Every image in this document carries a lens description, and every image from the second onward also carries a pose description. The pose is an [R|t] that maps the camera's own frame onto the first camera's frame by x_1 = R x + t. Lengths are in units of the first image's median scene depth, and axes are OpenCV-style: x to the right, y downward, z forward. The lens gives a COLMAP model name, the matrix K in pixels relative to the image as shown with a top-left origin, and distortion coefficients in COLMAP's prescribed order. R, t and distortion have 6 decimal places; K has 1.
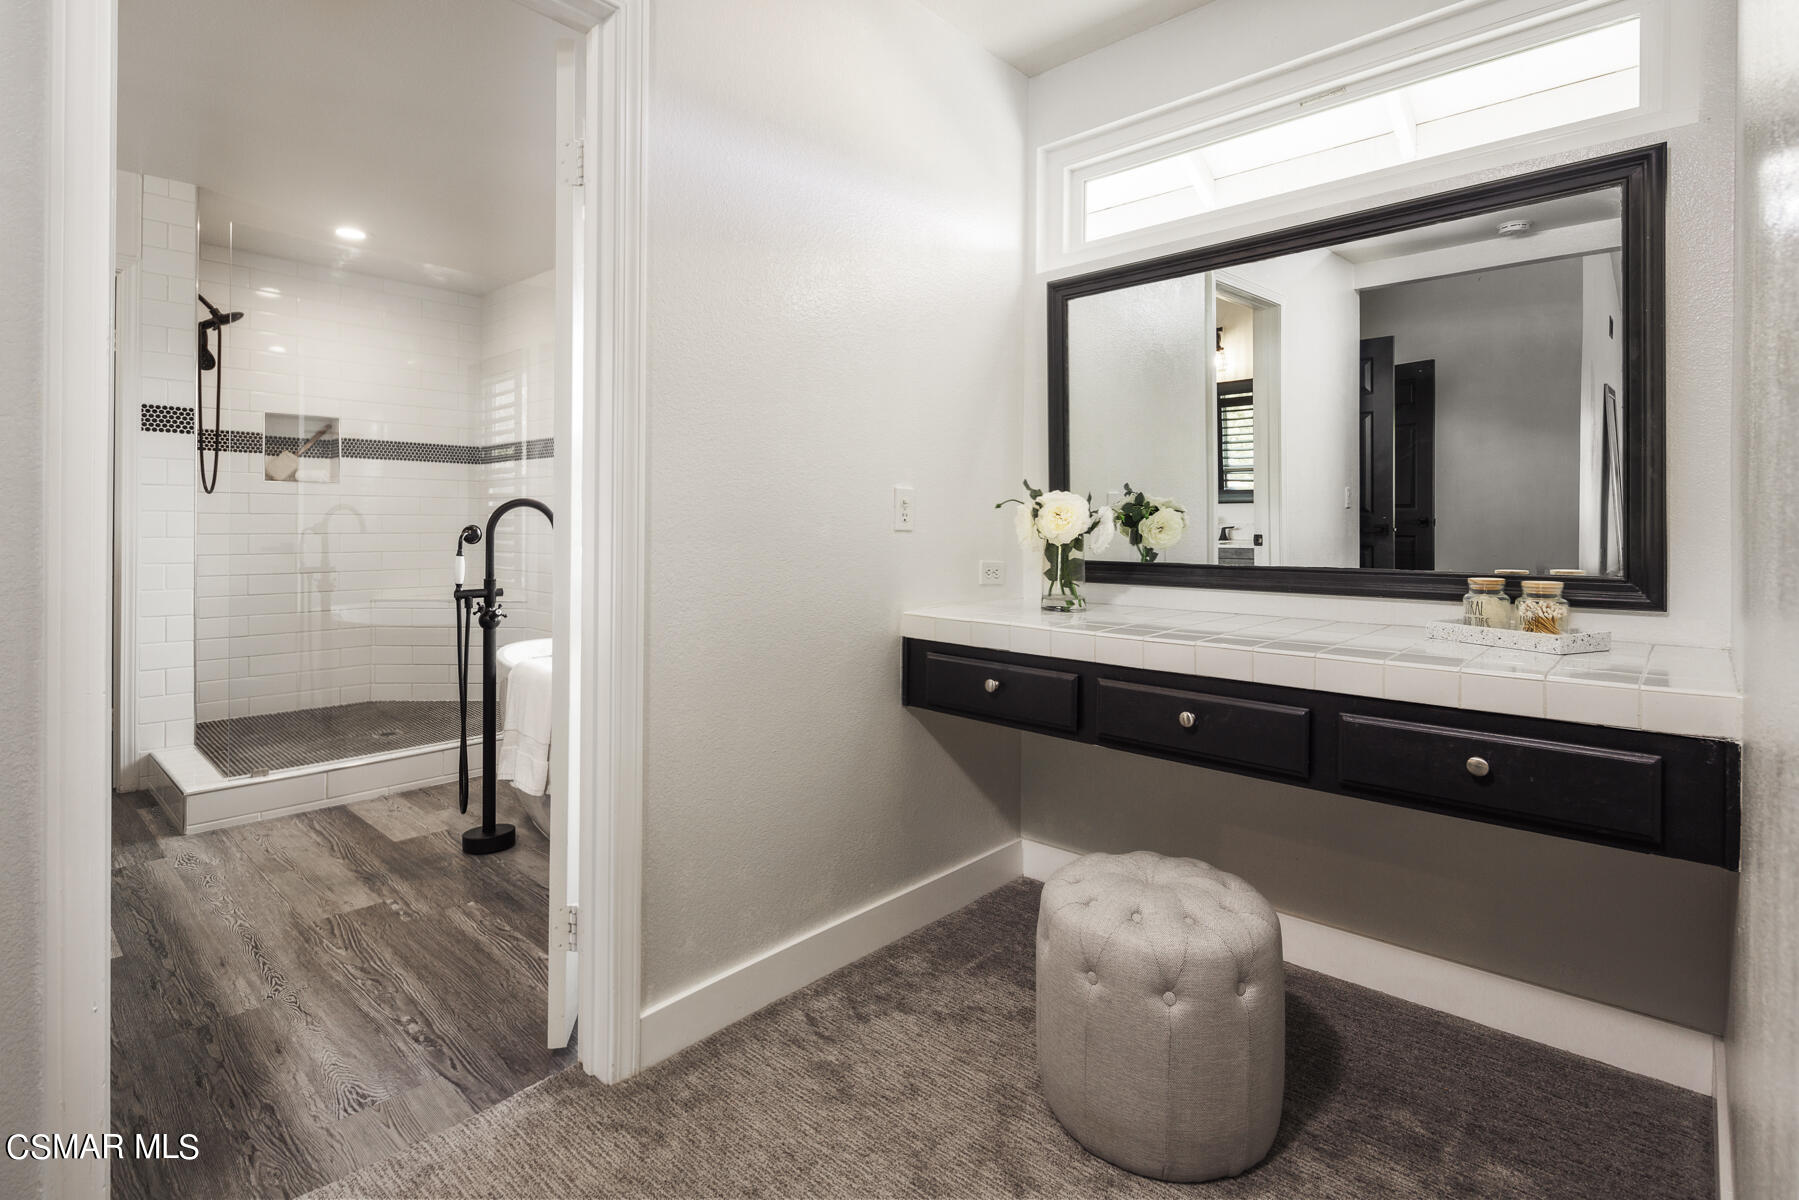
lens RADIAL K [[873.8, 0, 889.6], [0, 873.8, 528.8], [0, 0, 1]] dist [0.002927, 0.000183]
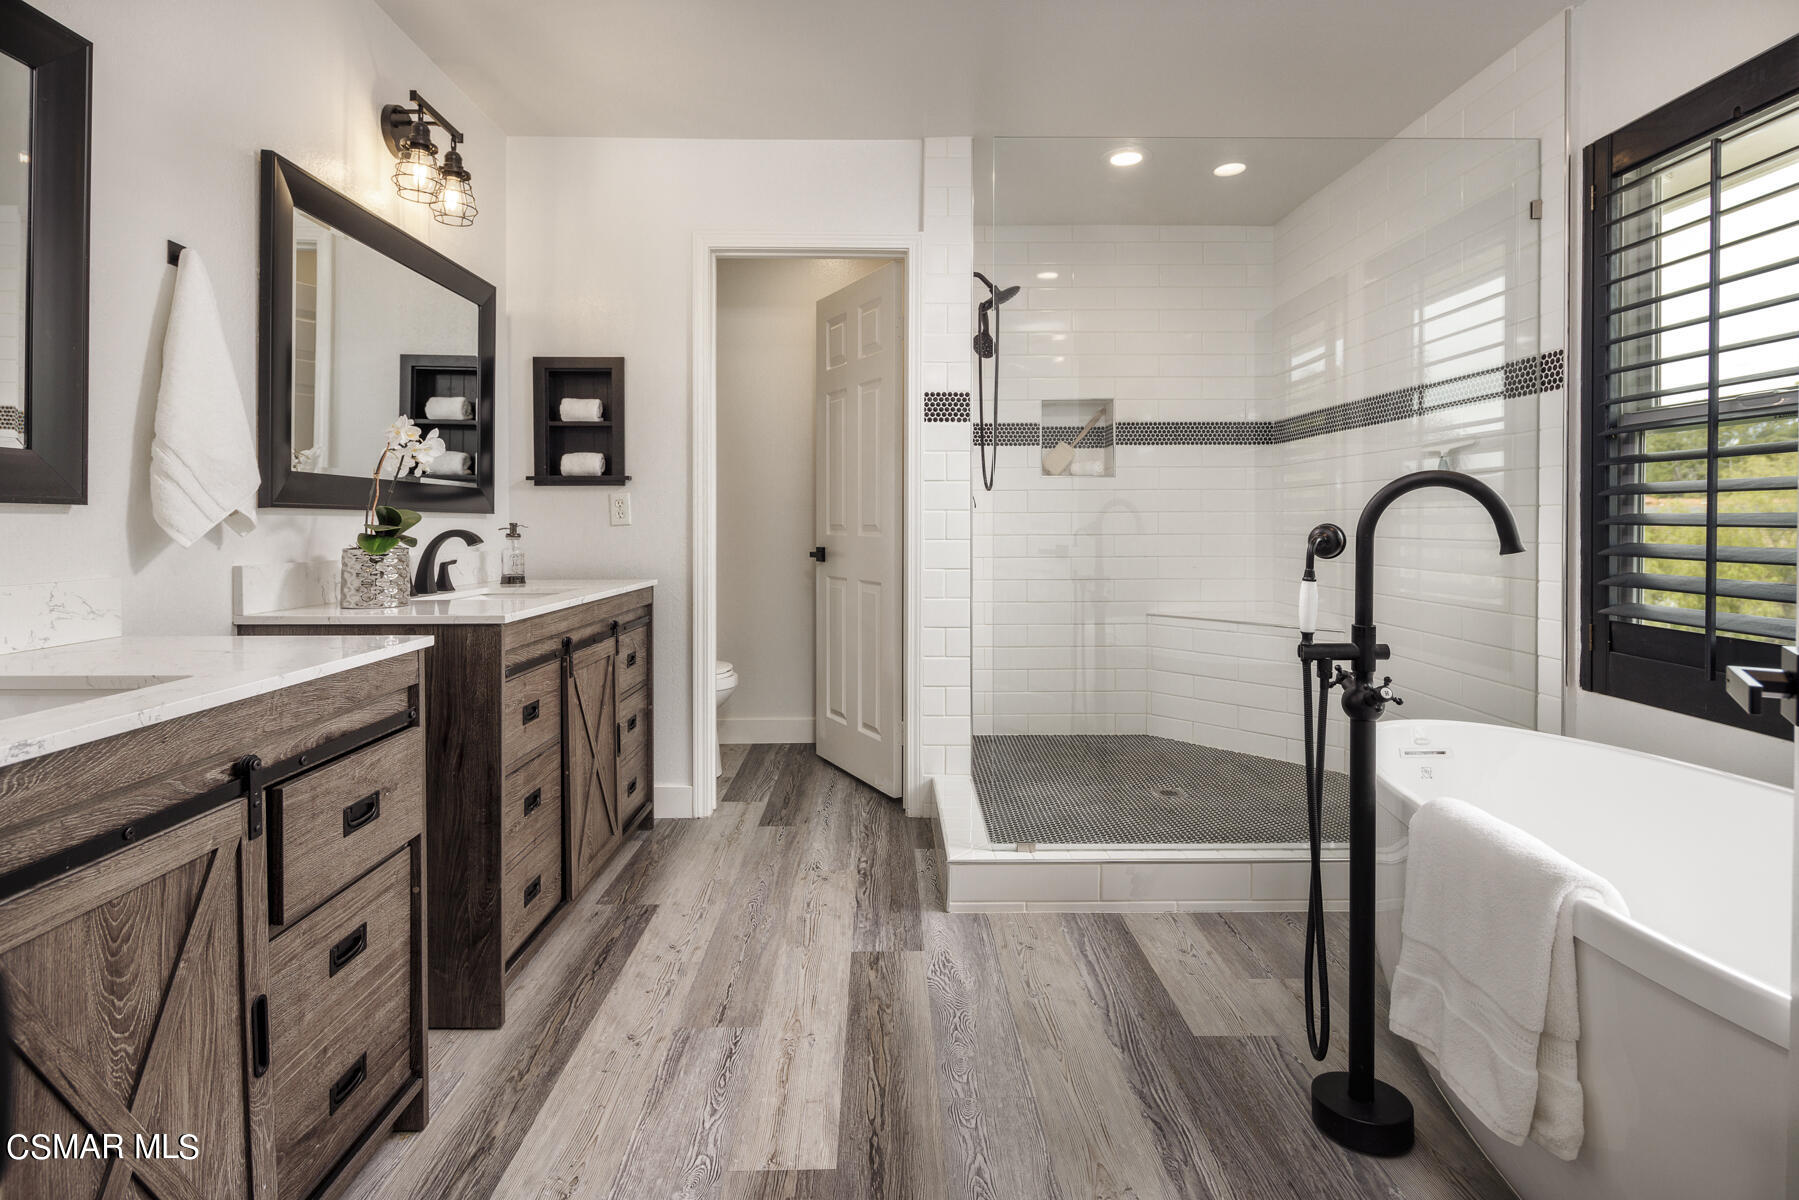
lens RADIAL K [[873.8, 0, 889.6], [0, 873.8, 528.8], [0, 0, 1]] dist [0.002927, 0.000183]
pose [[0.688299, -0.001119, -0.725426, -0.220374], [0.002806, 0.999995, 0.001119, -0.002069], [0.725422, -0.002806, 0.688299, 0.348183]]
